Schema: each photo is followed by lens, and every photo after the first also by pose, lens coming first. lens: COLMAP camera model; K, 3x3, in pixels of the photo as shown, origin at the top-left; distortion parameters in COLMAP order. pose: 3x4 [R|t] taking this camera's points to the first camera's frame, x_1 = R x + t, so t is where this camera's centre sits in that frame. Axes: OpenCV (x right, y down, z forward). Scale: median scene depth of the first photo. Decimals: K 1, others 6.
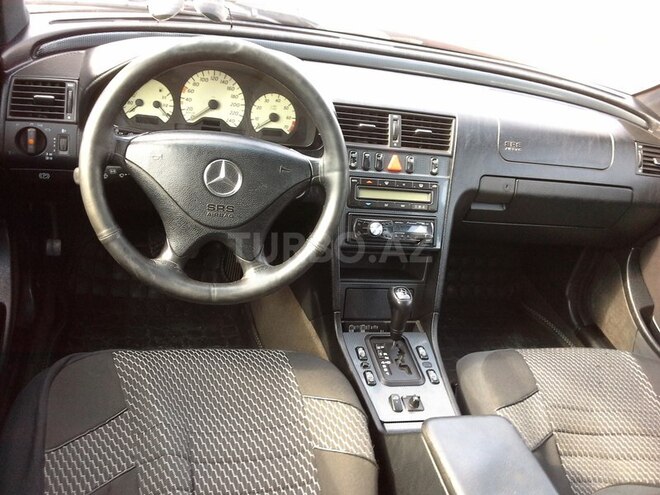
lens RADIAL K [[685.7, 0, 330.0], [0, 685.7, 247.5], [0, 0, 1]] dist [0.077831, -0.018031]
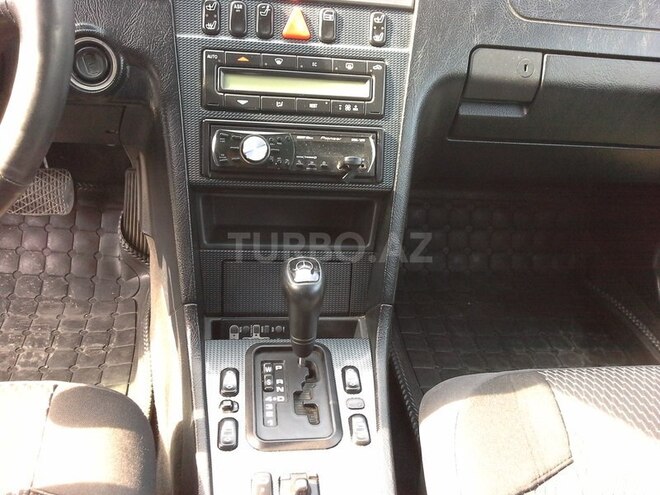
lens RADIAL K [[685.7, 0, 330.0], [0, 685.7, 247.5], [0, 0, 1]] dist [0.077831, -0.018031]
pose [[0.989192, 0.002632, -0.146604, 0.197573], [0.005981, 0.998282, 0.058278, 0.017745], [0.146506, -0.058525, 0.987477, 0.471882]]
